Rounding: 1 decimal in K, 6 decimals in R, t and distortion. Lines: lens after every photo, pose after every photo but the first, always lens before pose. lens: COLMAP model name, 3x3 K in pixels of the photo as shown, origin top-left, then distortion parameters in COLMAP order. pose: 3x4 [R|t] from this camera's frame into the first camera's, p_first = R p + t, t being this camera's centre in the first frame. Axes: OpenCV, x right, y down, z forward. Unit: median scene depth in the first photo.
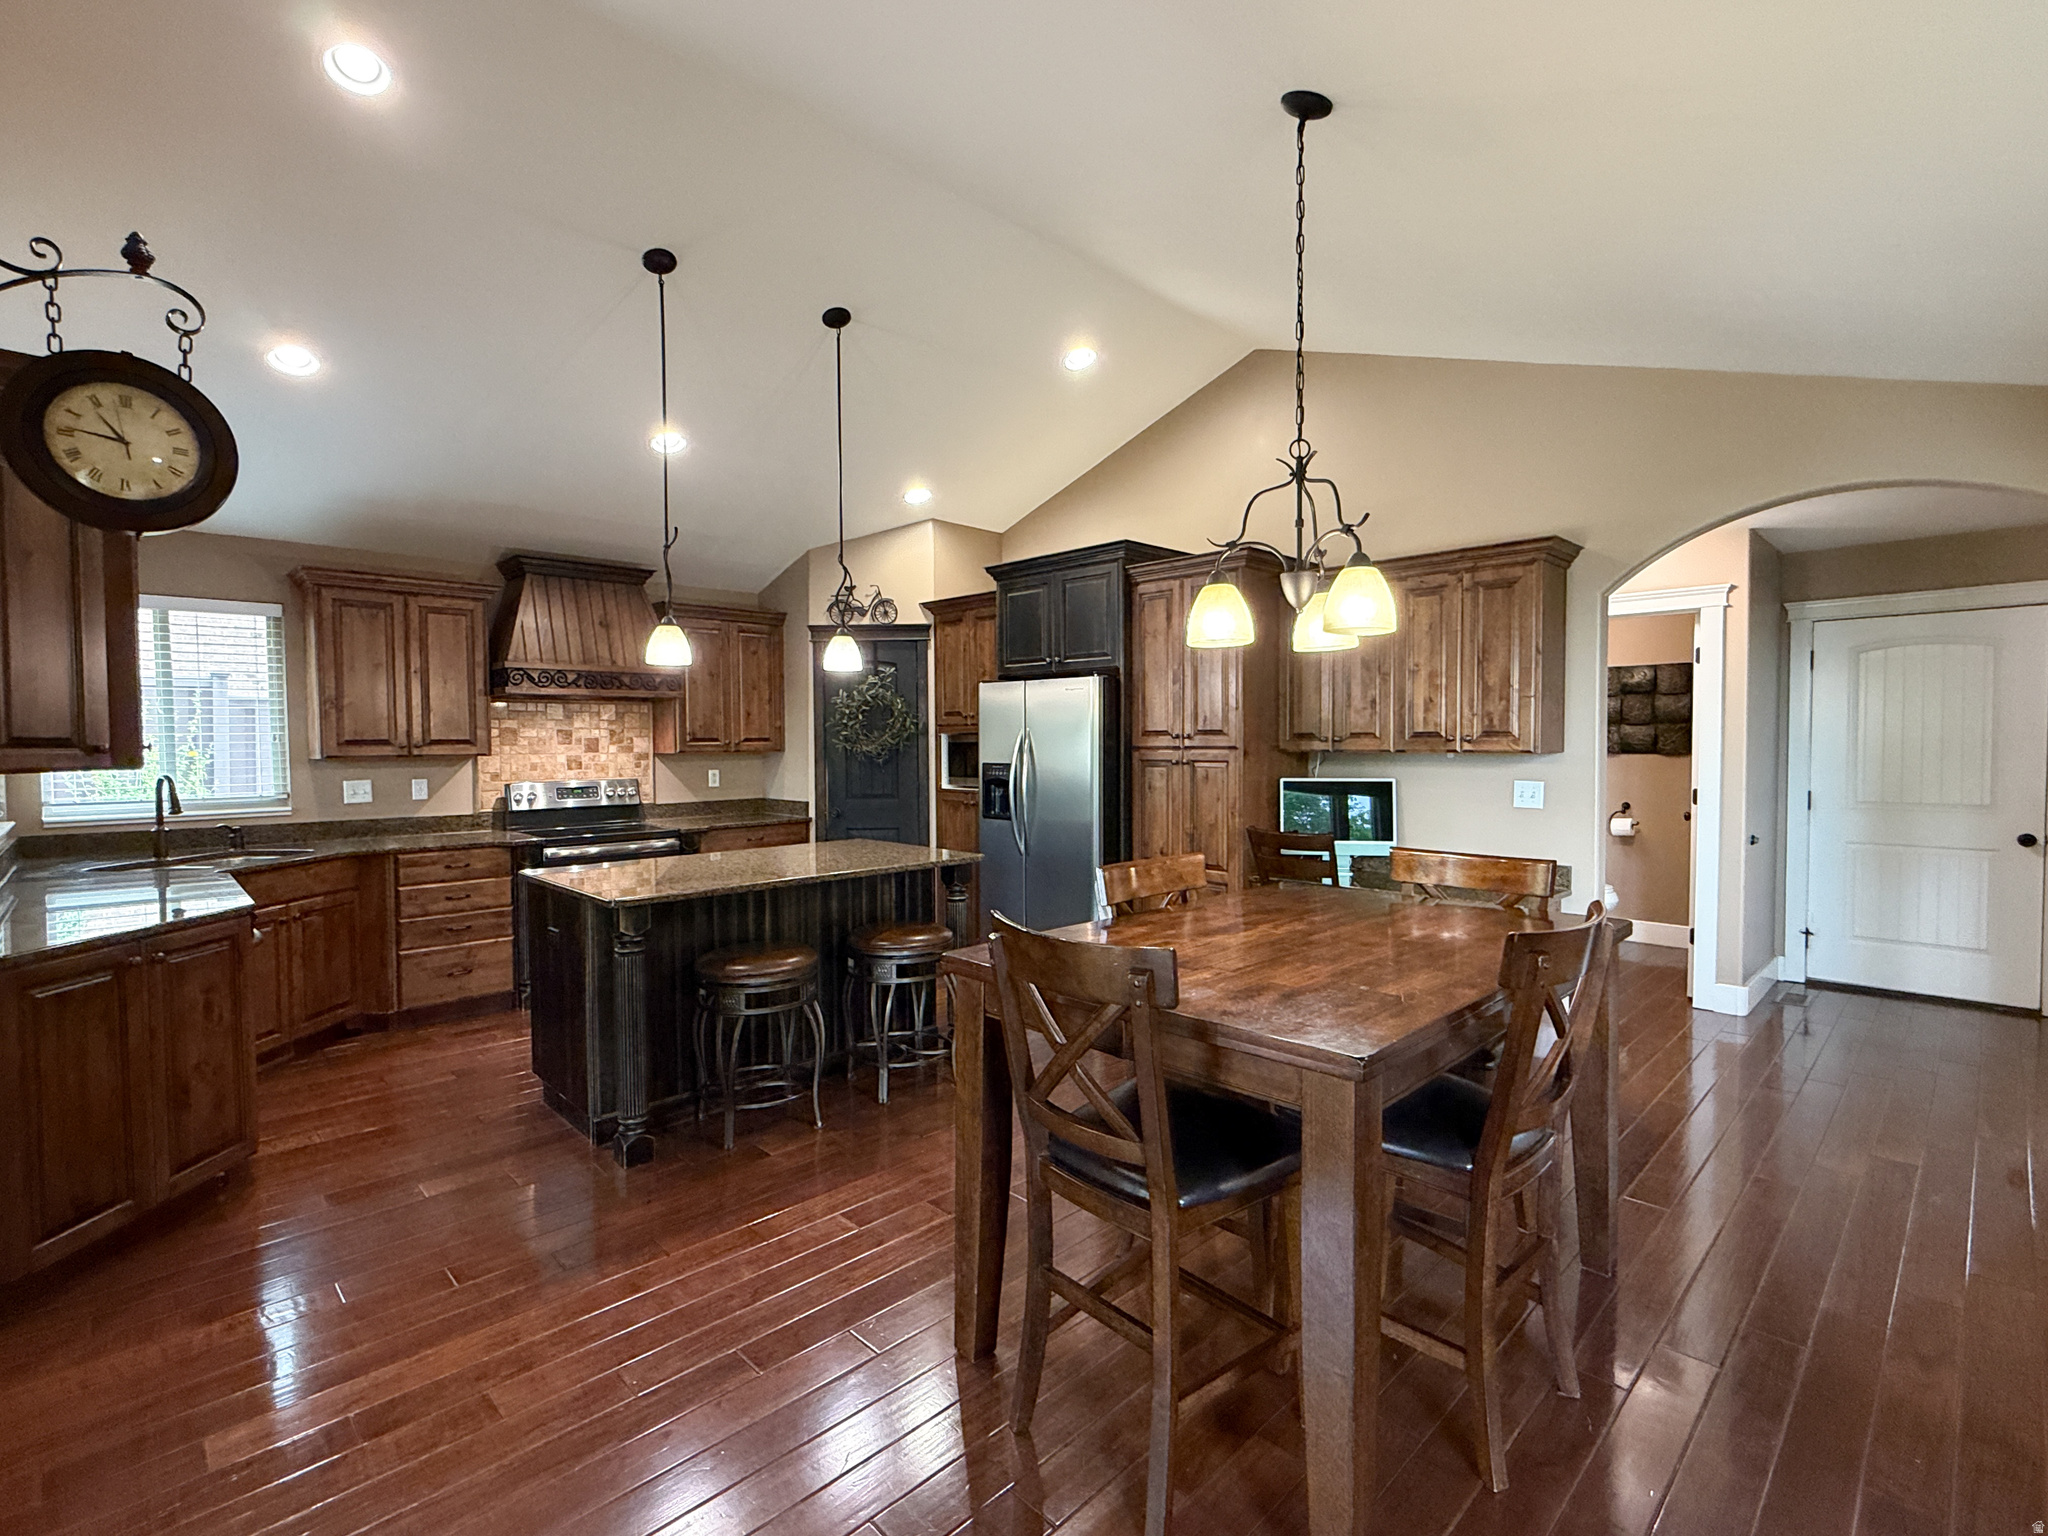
lens RADIAL K [[948.3, 0, 1024.7], [0, 948.3, 771.6], [0, 0, 1]] dist [0.004706, -0.001804]
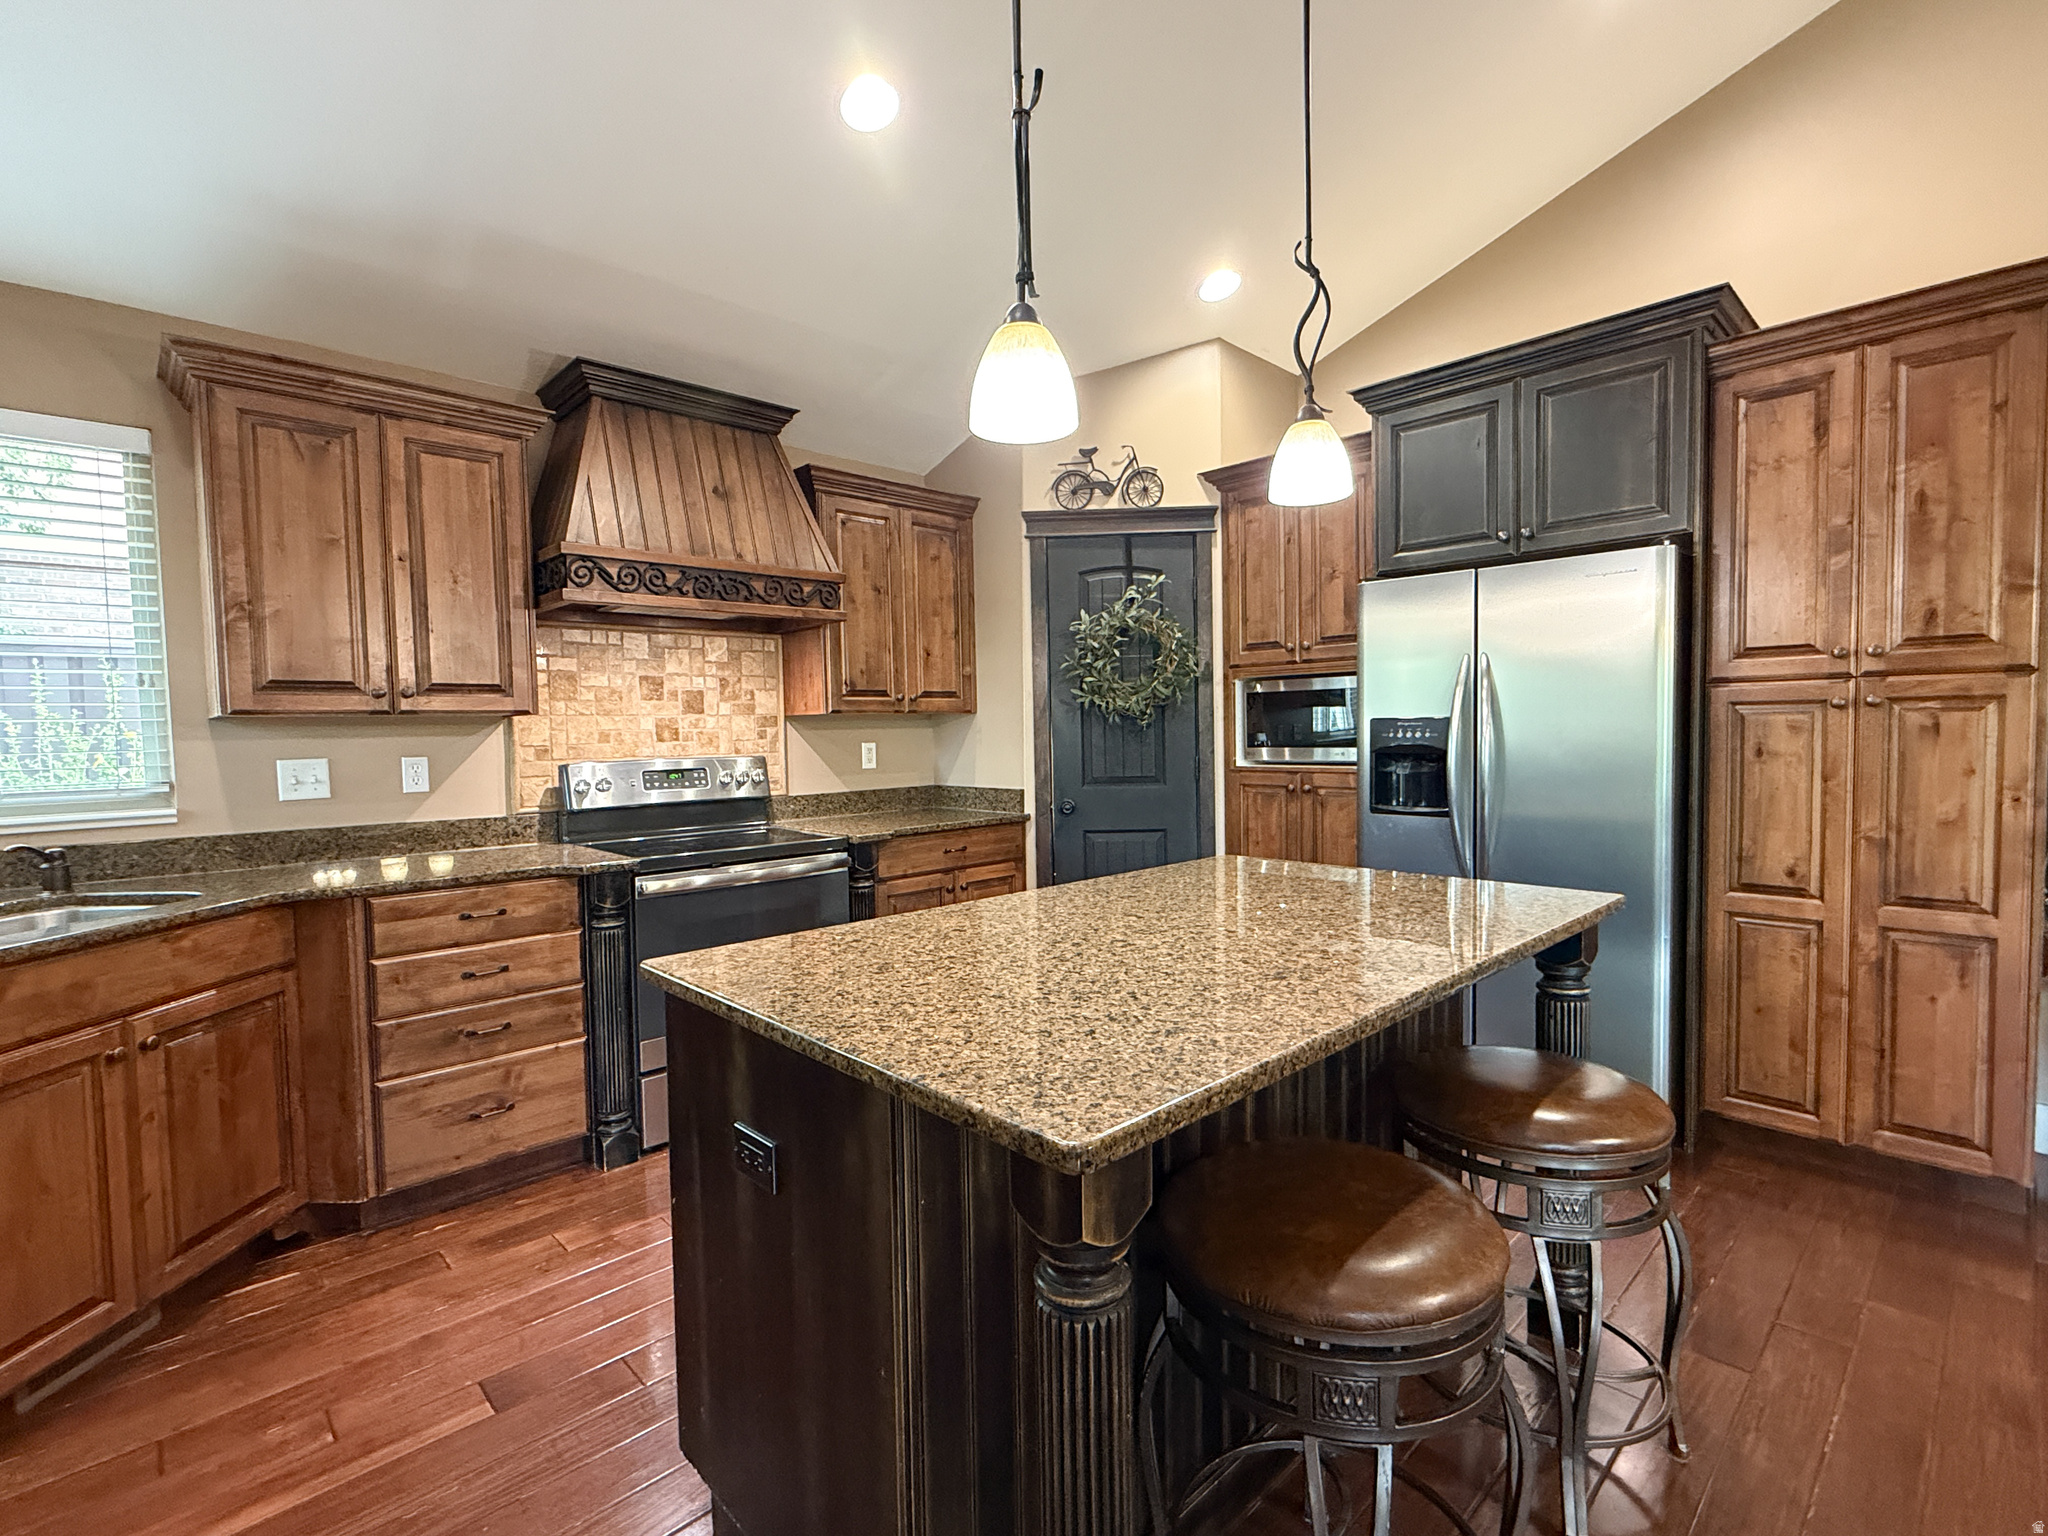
lens RADIAL K [[948.3, 0, 1027.7], [0, 948.3, 768.1], [0, 0, 1]] dist [0.004706, -0.001804]
pose [[0.999877, -0.012637, -0.009258, -0.269464], [0.012704, 0.999893, 0.007190, 0.015647], [0.009166, -0.007306, 0.999931, 0.443122]]
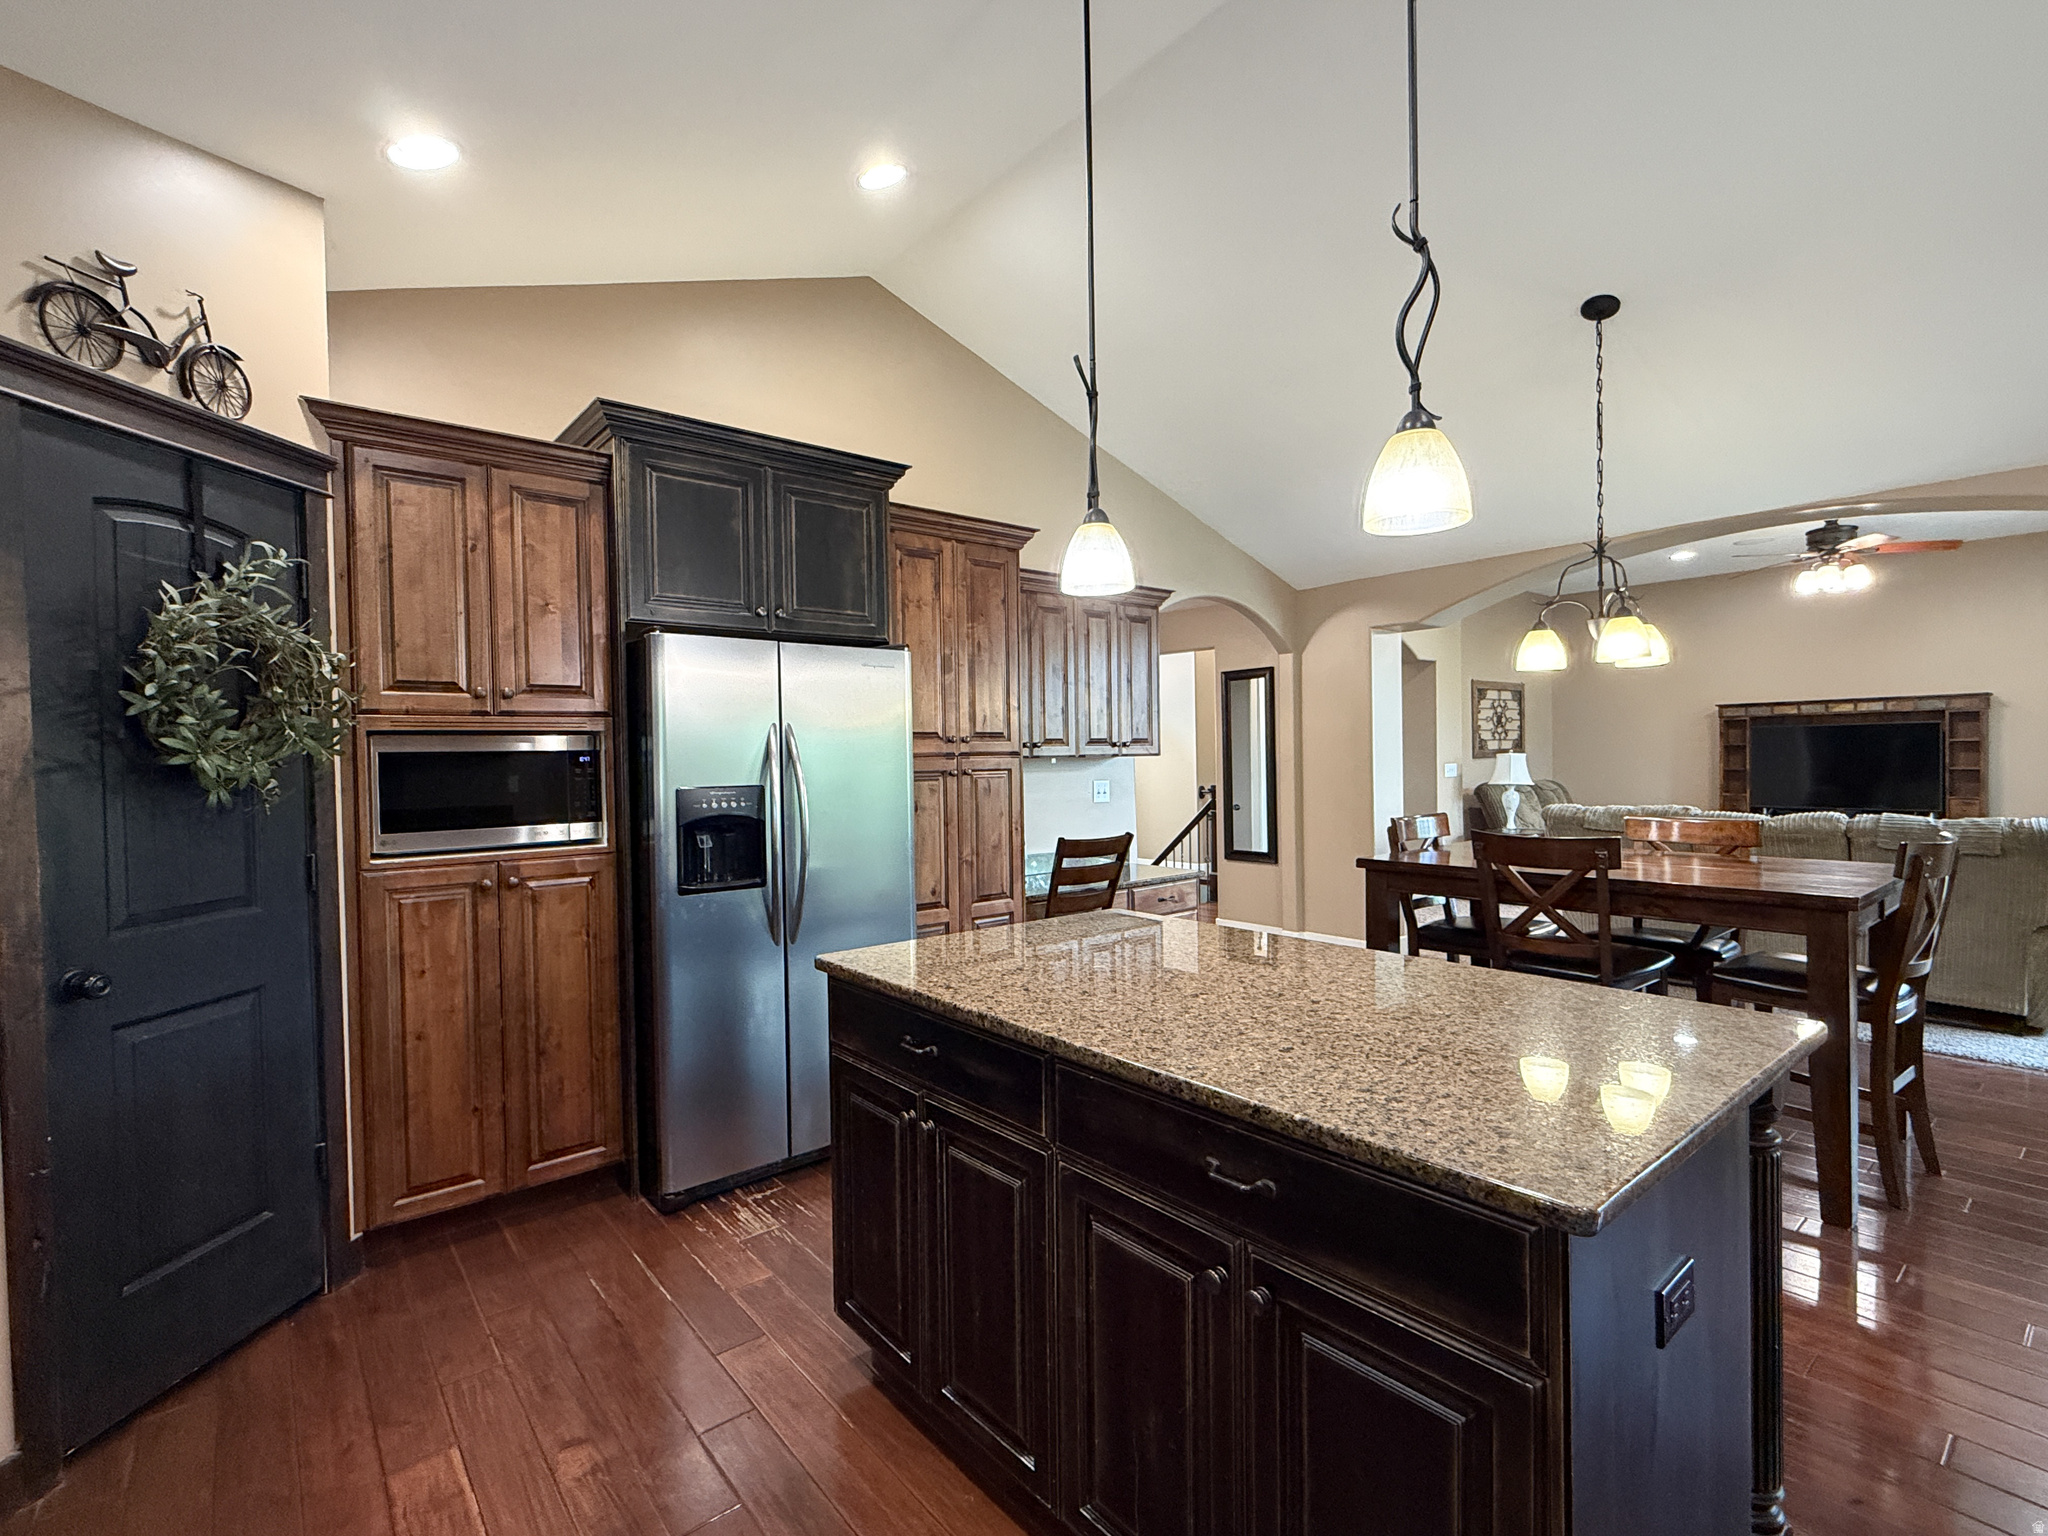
lens RADIAL K [[948.3, 0, 1027.3], [0, 948.3, 766.2], [0, 0, 1]] dist [0.004706, -0.001804]
pose [[0.080329, -0.007906, 0.996737, -0.581448], [0.048577, 0.998811, 0.004007, -0.014868], [-0.995584, 0.048097, 0.080618, 0.825082]]
